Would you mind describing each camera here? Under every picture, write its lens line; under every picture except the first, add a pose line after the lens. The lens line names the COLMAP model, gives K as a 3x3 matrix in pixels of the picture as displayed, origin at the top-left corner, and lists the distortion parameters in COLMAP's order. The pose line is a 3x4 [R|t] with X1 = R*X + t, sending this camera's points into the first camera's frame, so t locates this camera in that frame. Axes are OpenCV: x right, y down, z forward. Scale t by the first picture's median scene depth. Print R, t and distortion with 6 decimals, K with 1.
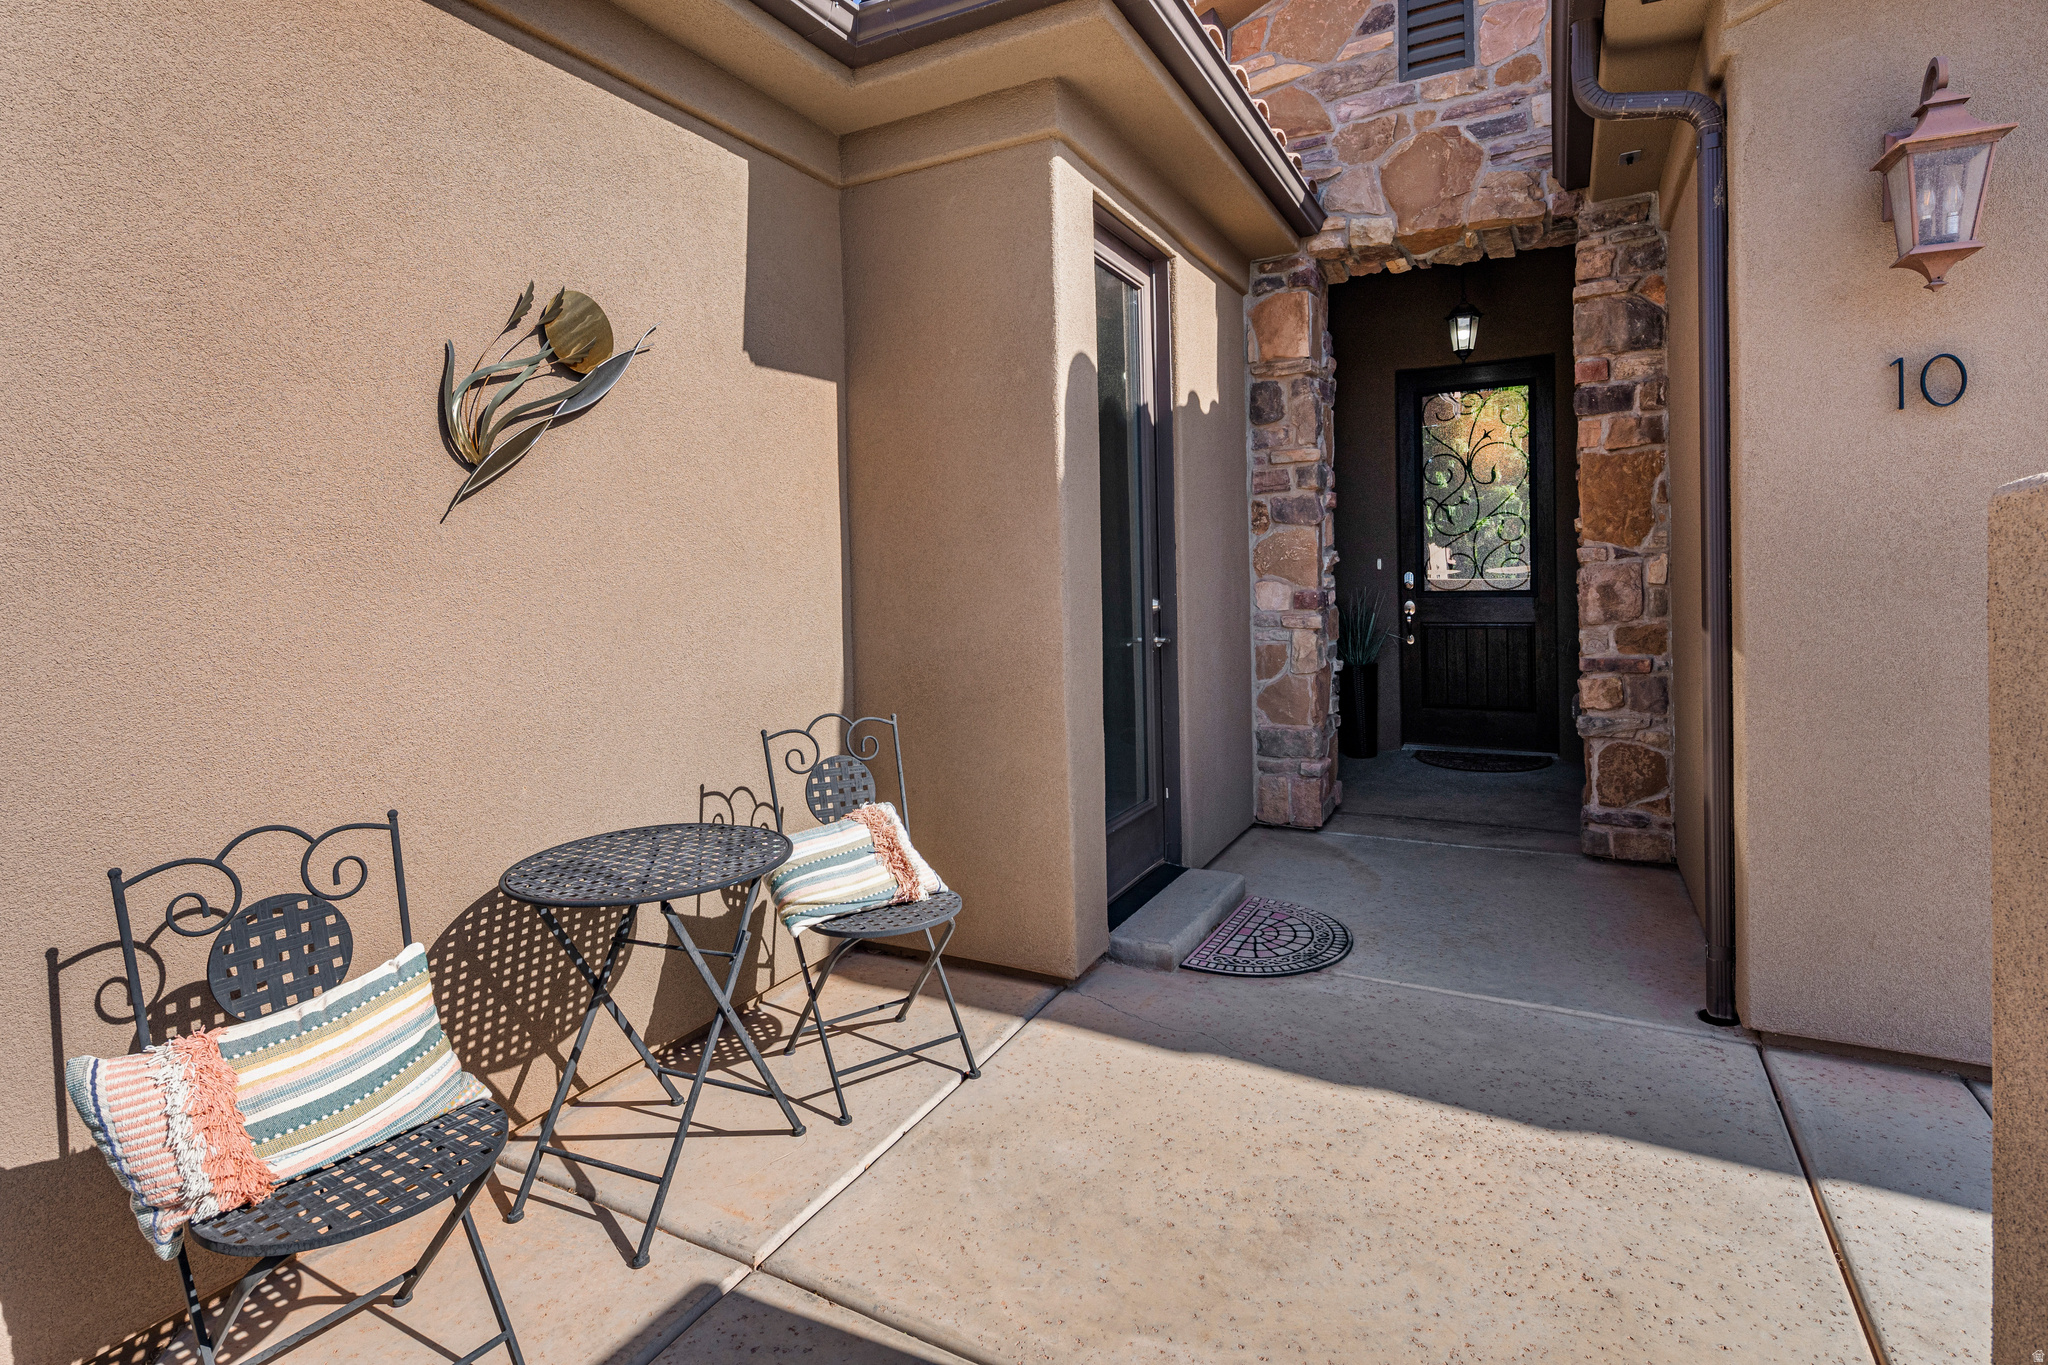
lens RADIAL K [[1007.4, 0, 1007.8], [0, 1007.4, 597.5], [0, 0, 1]] dist [-0.003564, -0.001031]
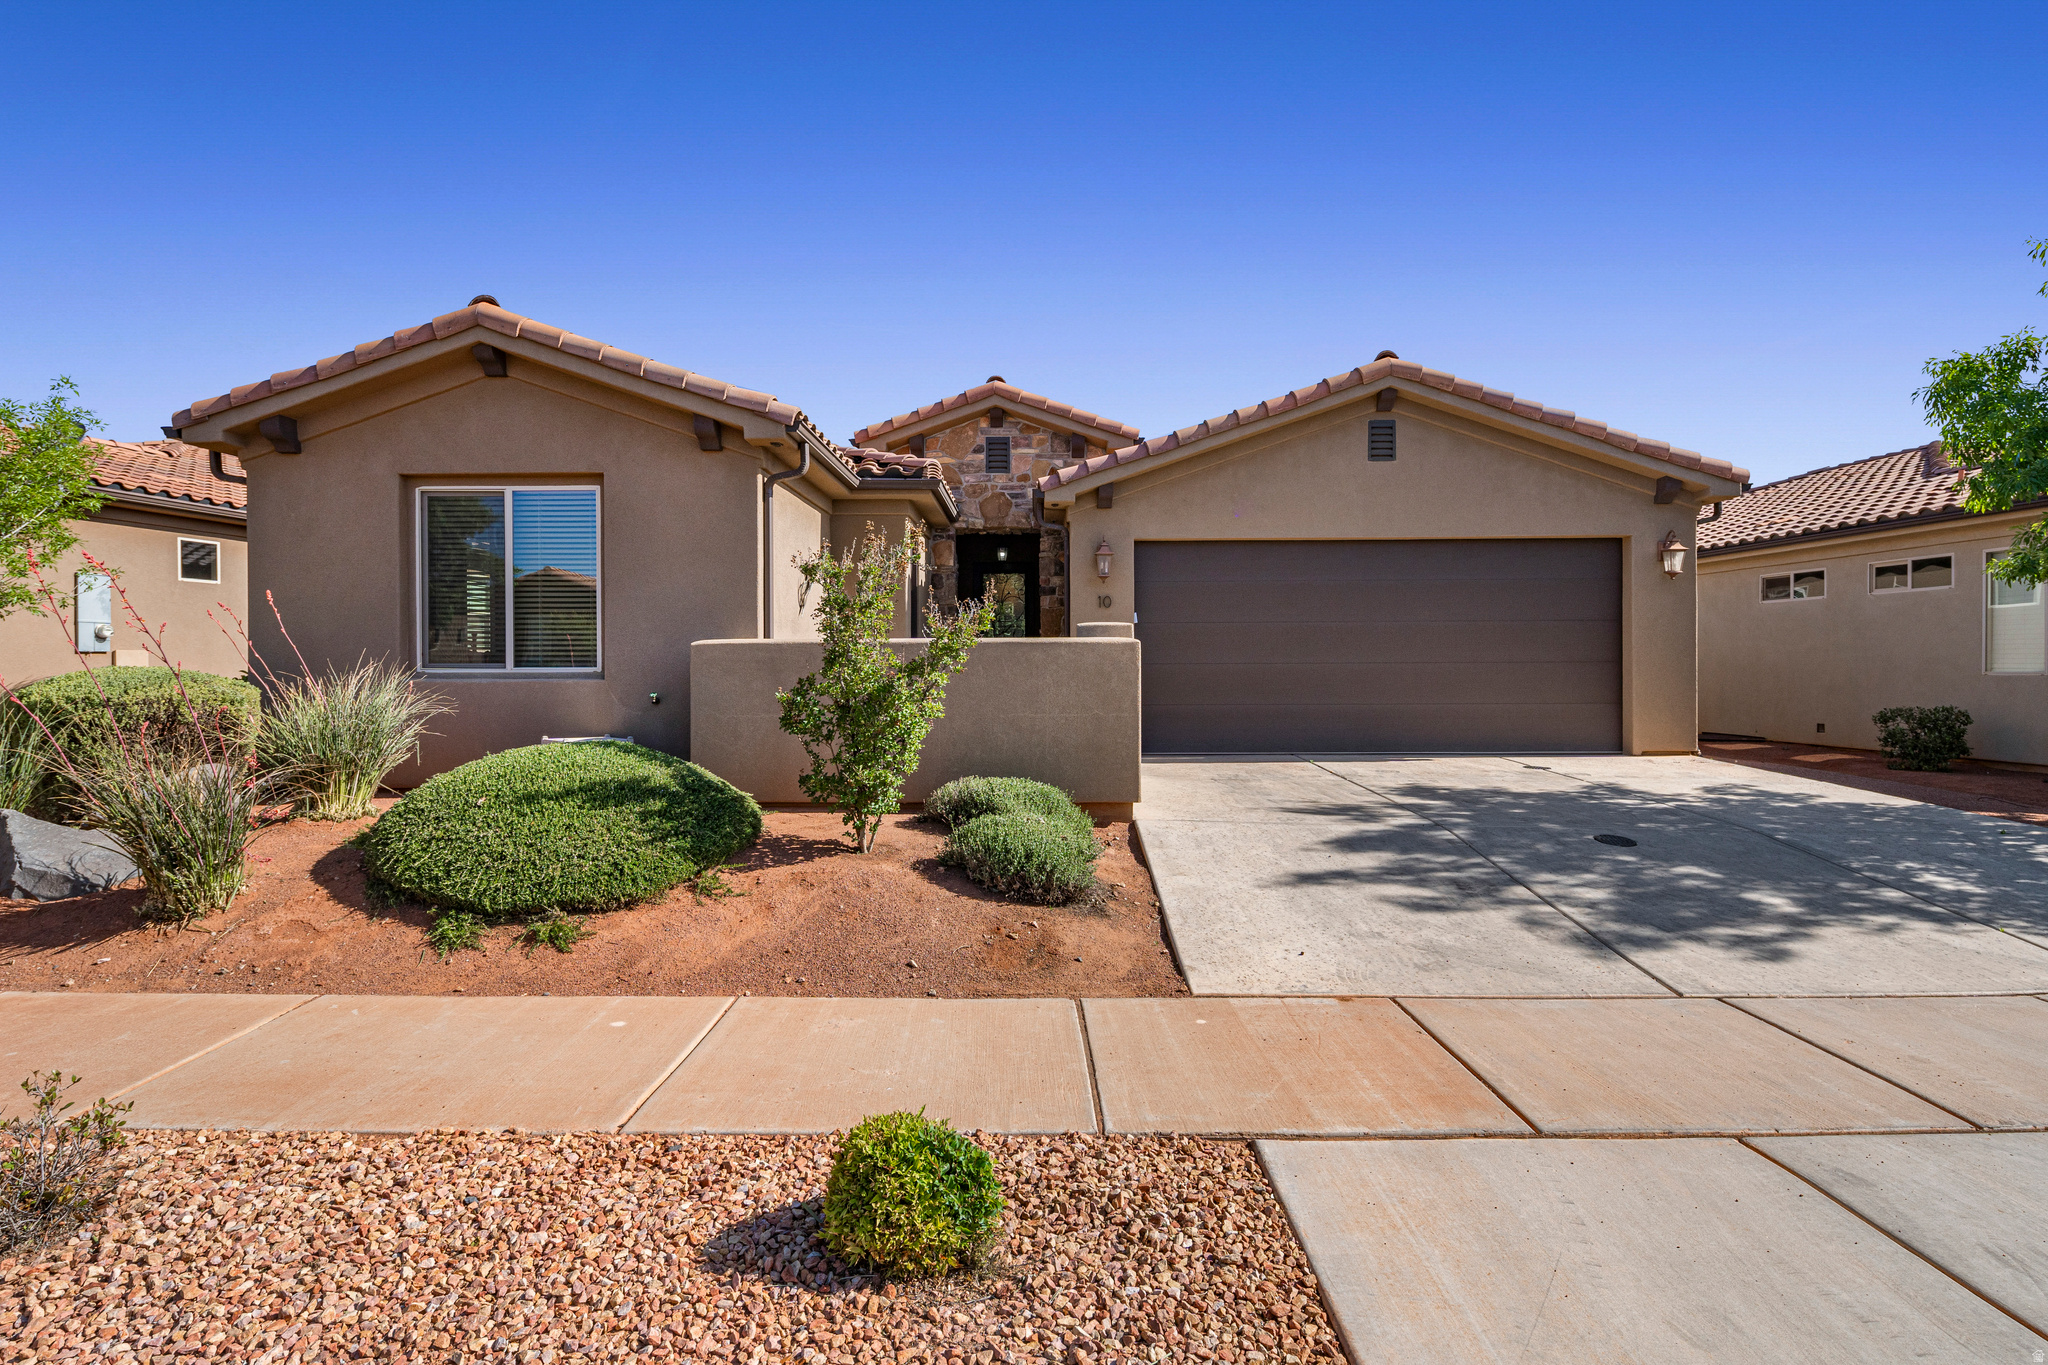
lens RADIAL K [[1007.4, 0, 1024.3], [0, 1007.4, 677.1], [0, 0, 1]] dist [-0.003564, -0.001031]
pose [[0.885642, 0.016878, 0.464062, -0.821358], [-0.005998, 0.999672, -0.024910, 0.131420], [-0.464330, 0.019278, 0.885453, -1.550739]]
